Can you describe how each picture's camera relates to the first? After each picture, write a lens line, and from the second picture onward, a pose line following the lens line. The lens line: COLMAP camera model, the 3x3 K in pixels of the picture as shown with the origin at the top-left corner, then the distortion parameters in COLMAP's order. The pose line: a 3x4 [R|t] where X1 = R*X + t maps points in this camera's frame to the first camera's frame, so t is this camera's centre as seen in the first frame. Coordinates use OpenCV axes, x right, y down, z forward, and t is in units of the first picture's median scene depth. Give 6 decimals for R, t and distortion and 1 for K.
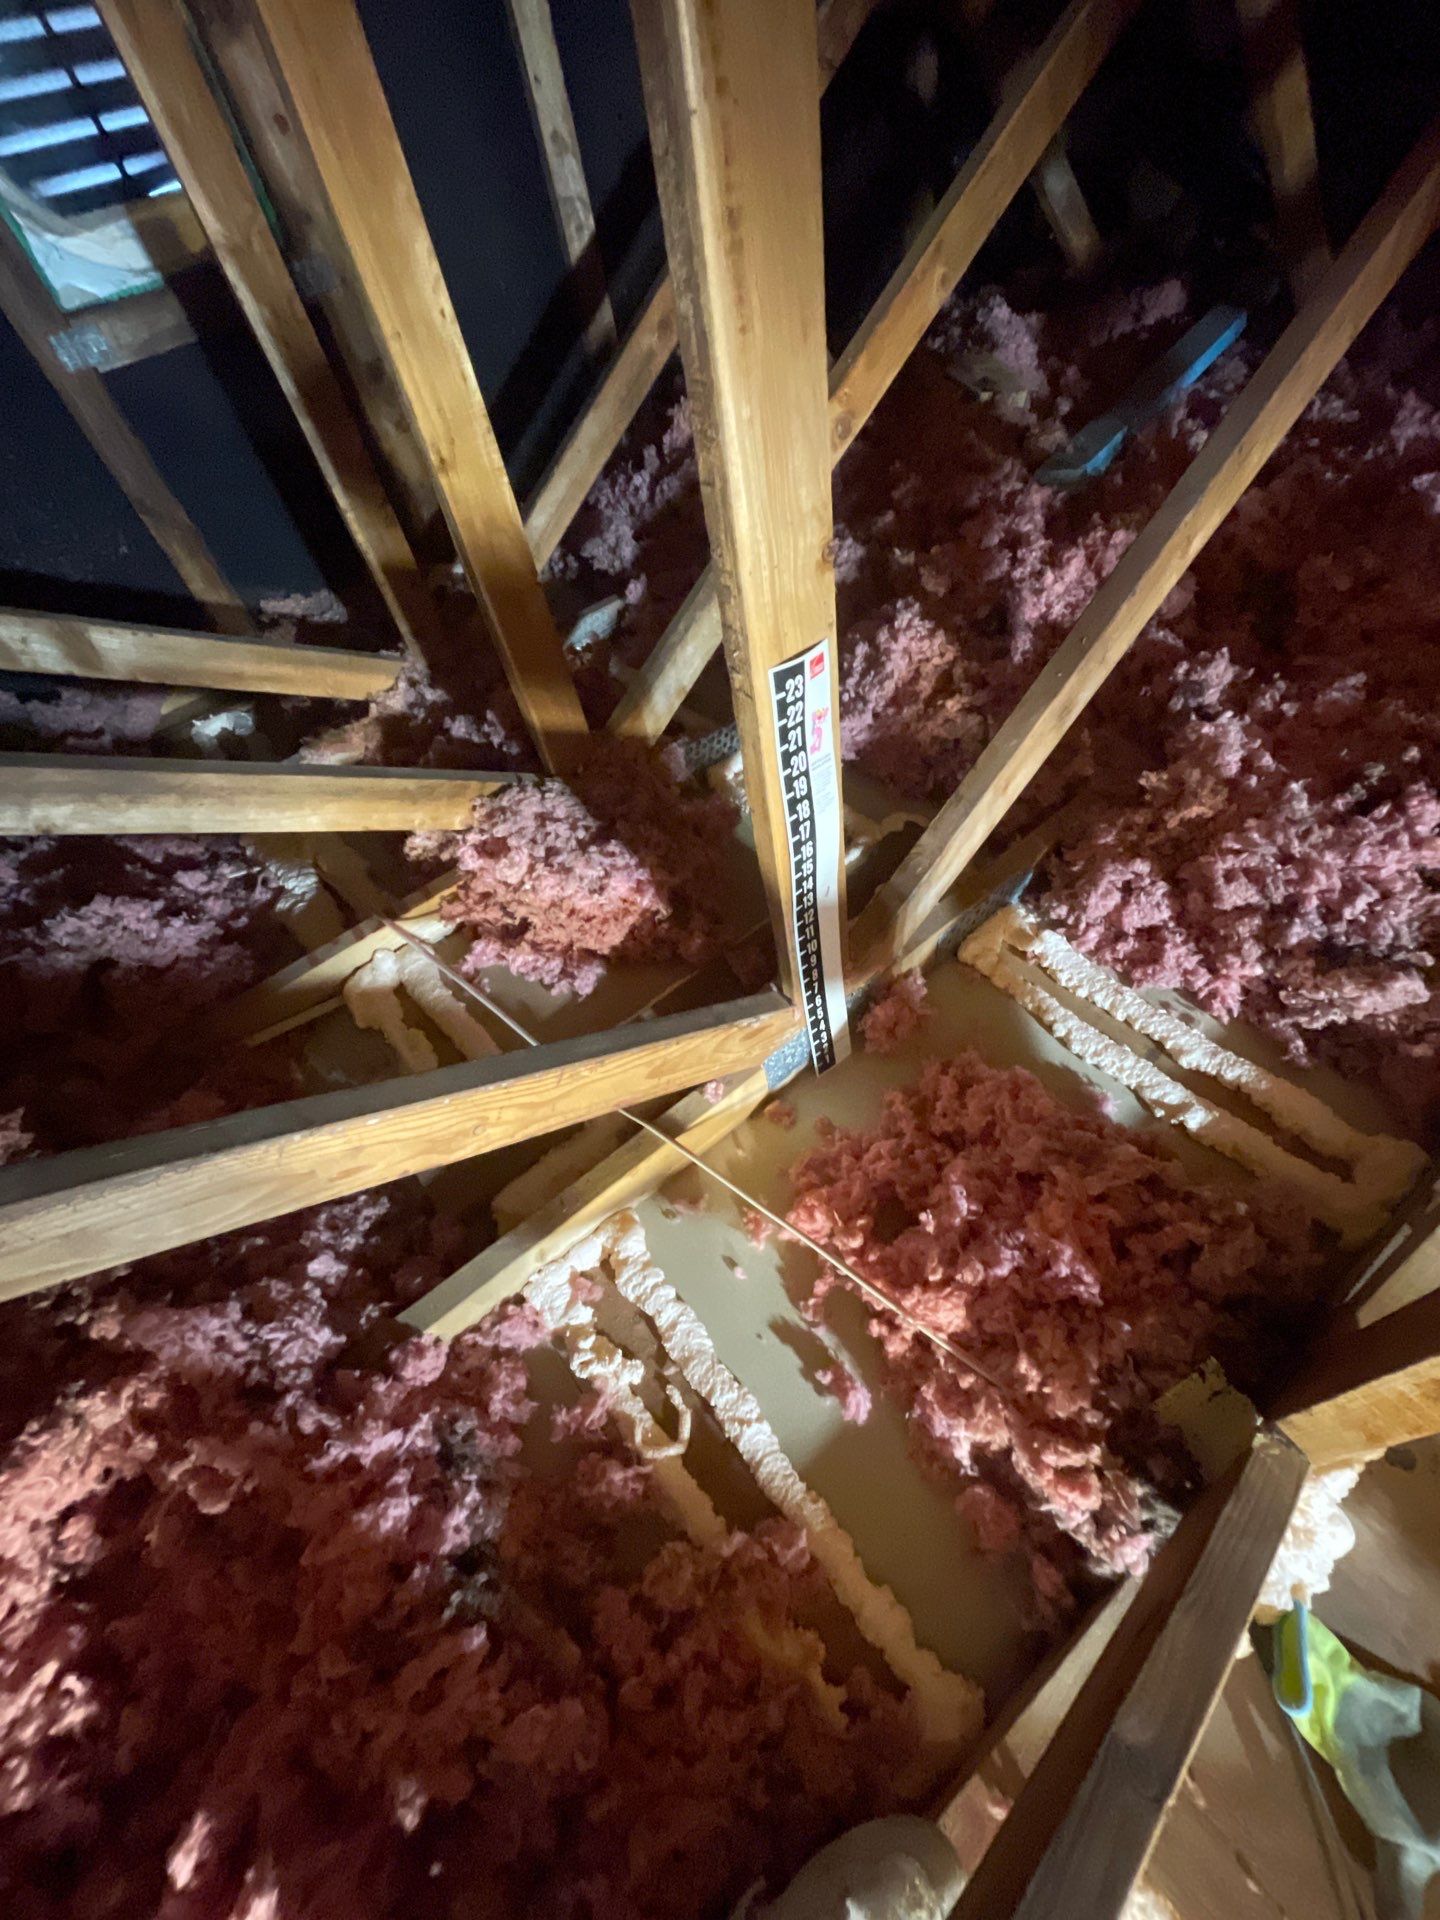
lens RADIAL K [[785.4, 0, 723.7], [0, 785.4, 959.8], [0, 0, 1]] dist [-0.000324, -0.000058]
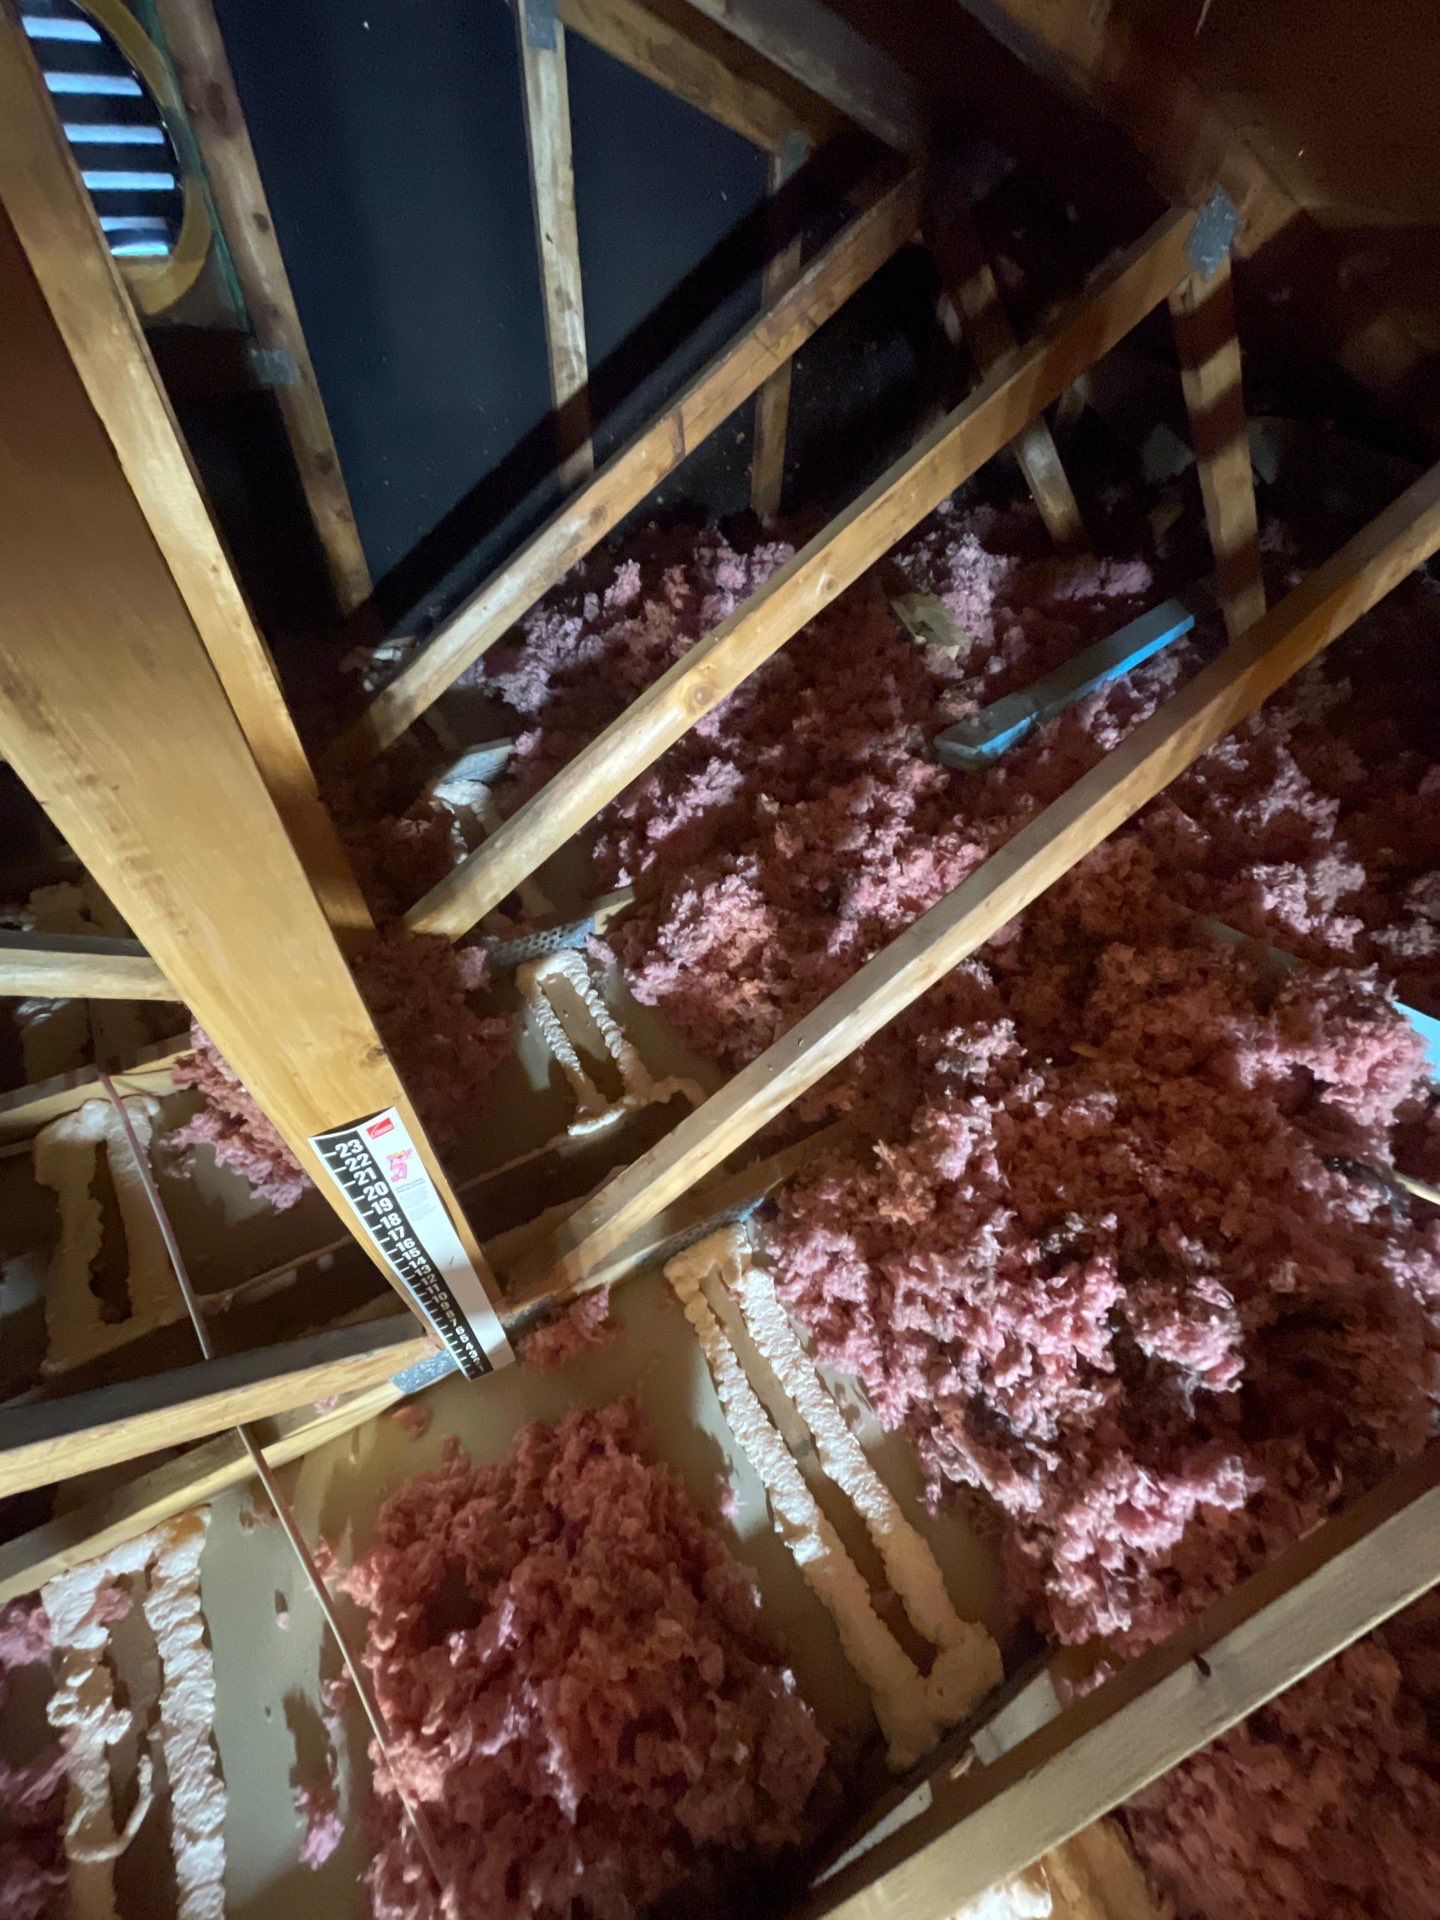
lens RADIAL K [[785.4, 0, 716.2], [0, 785.4, 959.1], [0, 0, 1]] dist [-0.000324, -0.000058]
pose [[0.969239, 0.243048, 0.038783, 0.273925], [-0.241315, 0.969427, -0.044480, -0.413114], [-0.048408, 0.033753, 0.998257, 0.026792]]
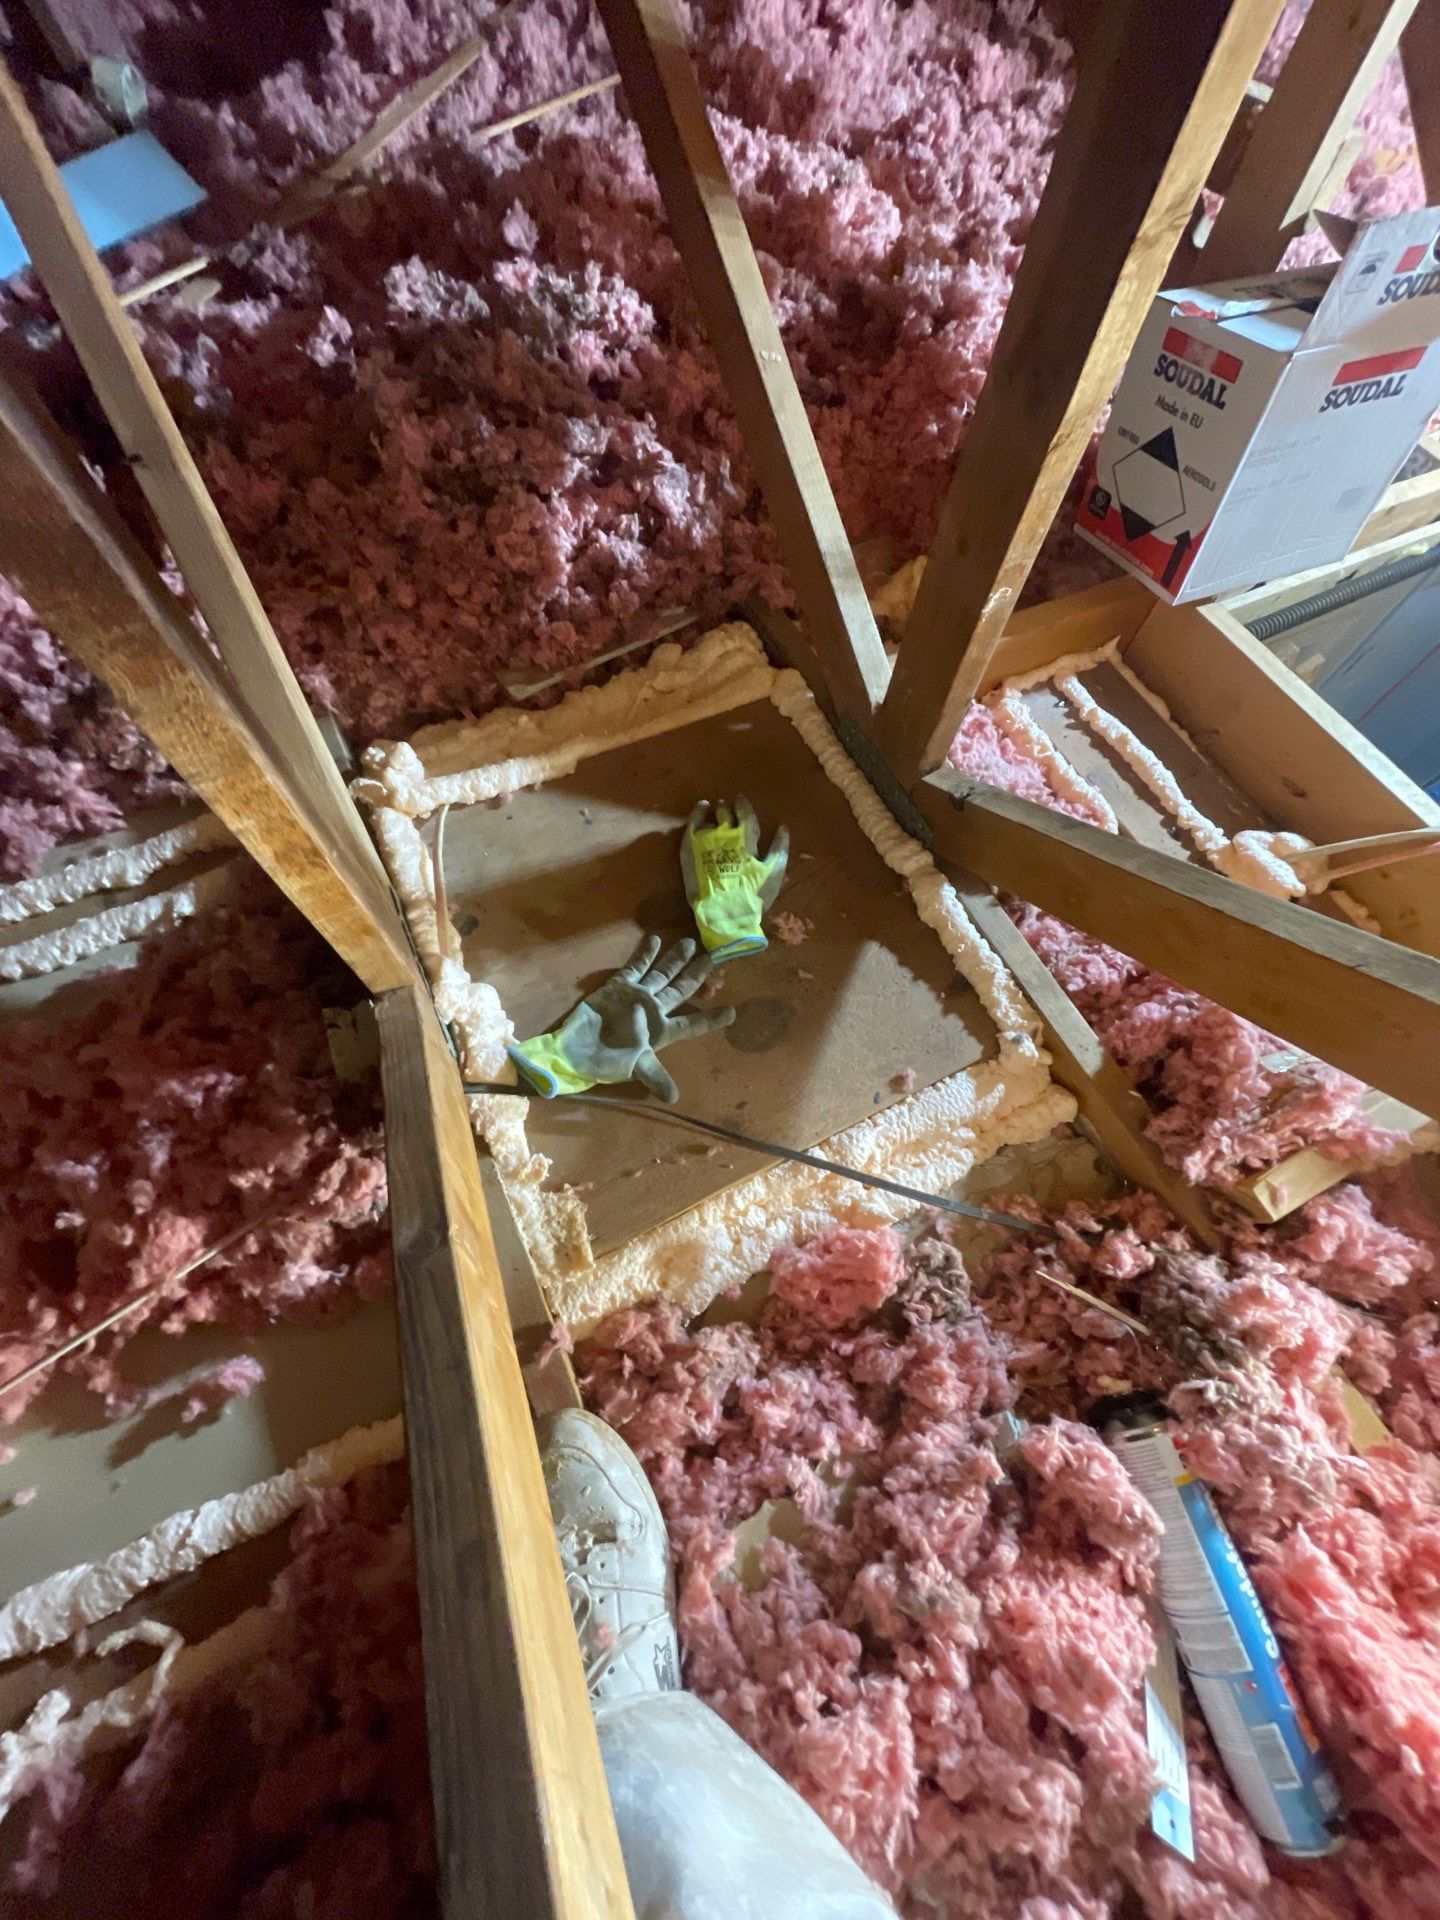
lens RADIAL K [[785.4, 0, 721.9], [0, 785.4, 957.4], [0, 0, 1]] dist [-0.000324, -0.000058]
pose [[0.199927, -0.794622, 0.573241, 0.122423], [0.714408, 0.518618, 0.469741, 0.247093], [-0.670559, 0.315614, 0.671370, -0.070848]]
